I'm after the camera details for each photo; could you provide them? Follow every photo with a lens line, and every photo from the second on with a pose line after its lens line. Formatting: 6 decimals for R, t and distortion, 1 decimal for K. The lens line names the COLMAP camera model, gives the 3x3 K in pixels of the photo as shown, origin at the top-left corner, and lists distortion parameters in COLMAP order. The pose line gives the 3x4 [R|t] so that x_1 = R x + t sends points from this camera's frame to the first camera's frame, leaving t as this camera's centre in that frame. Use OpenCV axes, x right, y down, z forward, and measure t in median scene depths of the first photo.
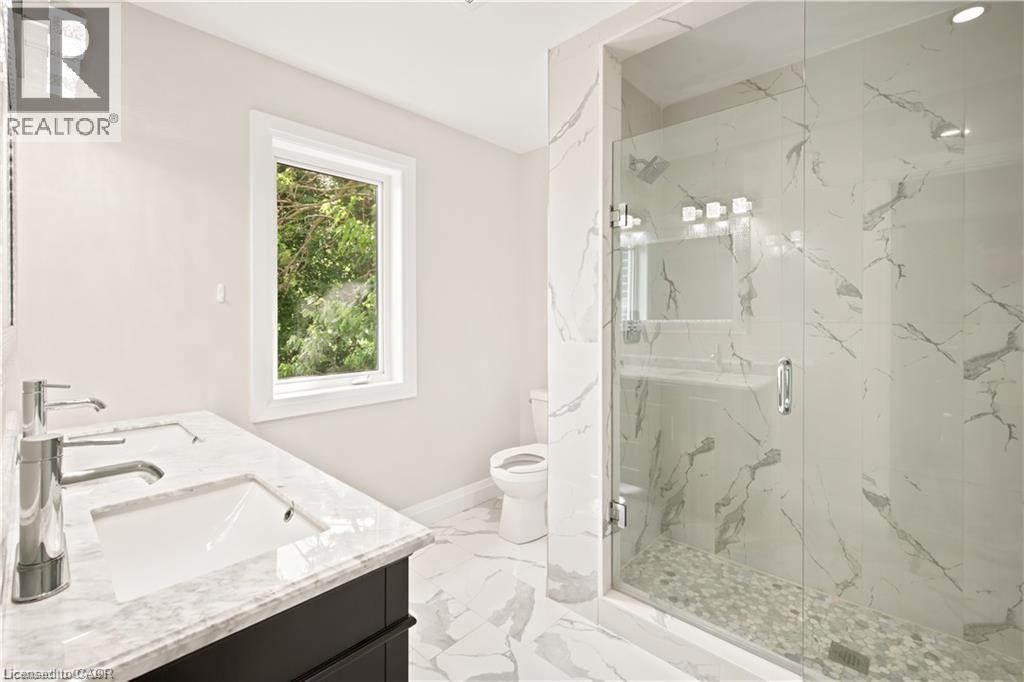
lens RADIAL K [[446.2, 0, 508.2], [0, 446.2, 321.4], [0, 0, 1]] dist [0.006527, -0.001668]
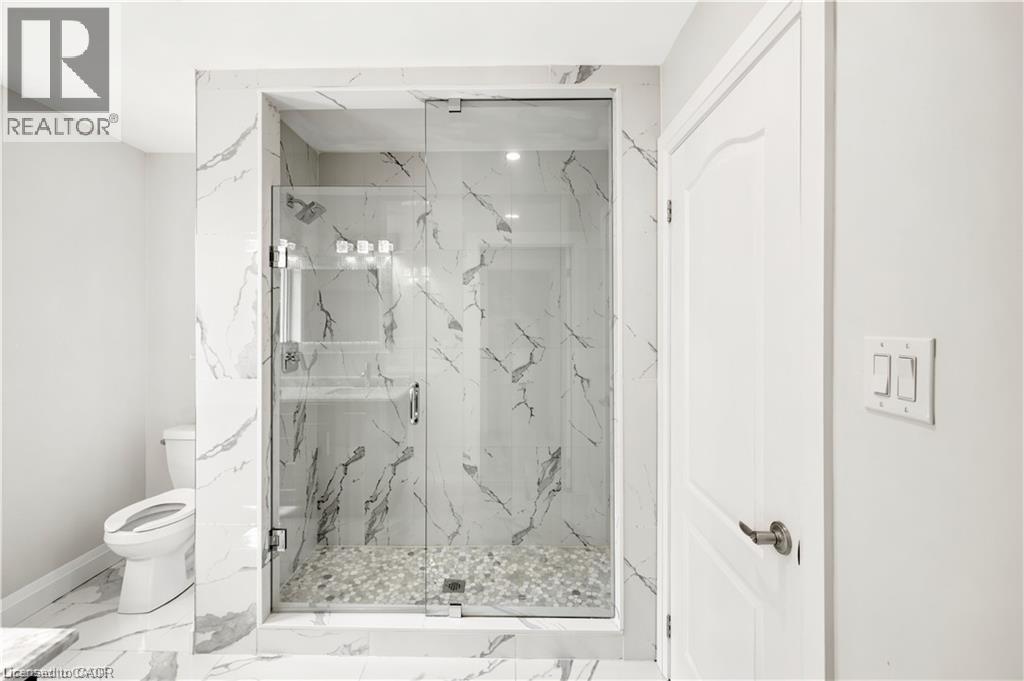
lens RADIAL K [[446.2, 0, 506.7], [0, 446.2, 317.7], [0, 0, 1]] dist [0.006527, -0.001668]
pose [[0.736410, 0.000569, 0.676535, -0.070059], [0.004455, 0.999974, -0.005690, -0.081772], [-0.676521, 0.007204, 0.736388, -0.143931]]
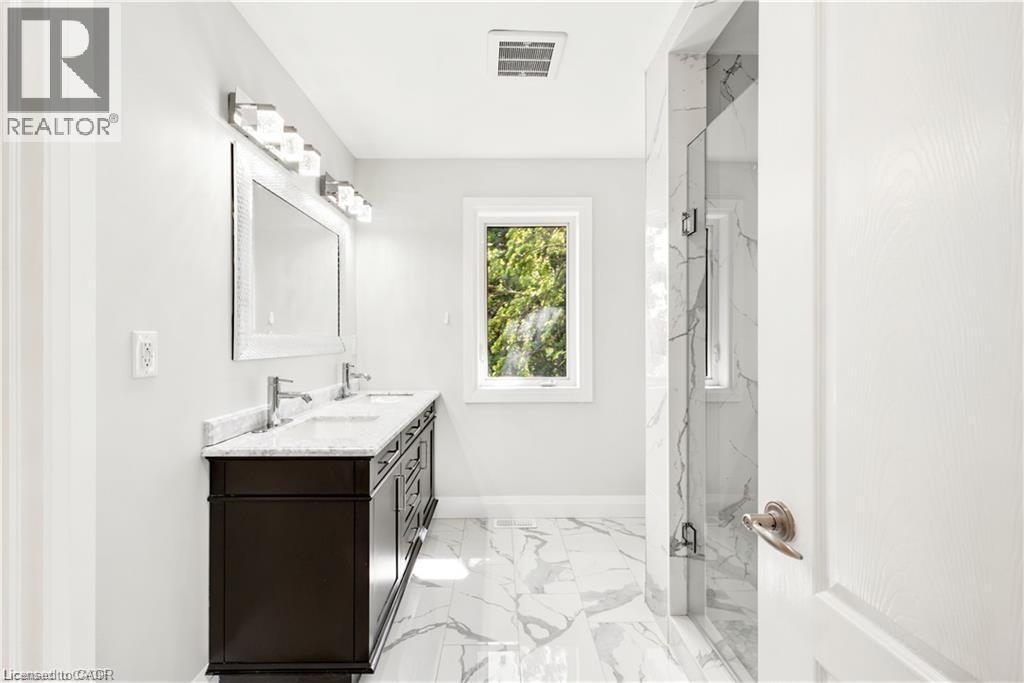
lens RADIAL K [[446.2, 0, 512.0], [0, 446.2, 336.9], [0, 0, 1]] dist [0.006527, -0.001668]
pose [[0.691555, -0.003176, -0.722317, 0.655089], [-0.000603, 0.999987, -0.004975, 0.011182], [0.722323, 0.003876, 0.691545, 0.070740]]
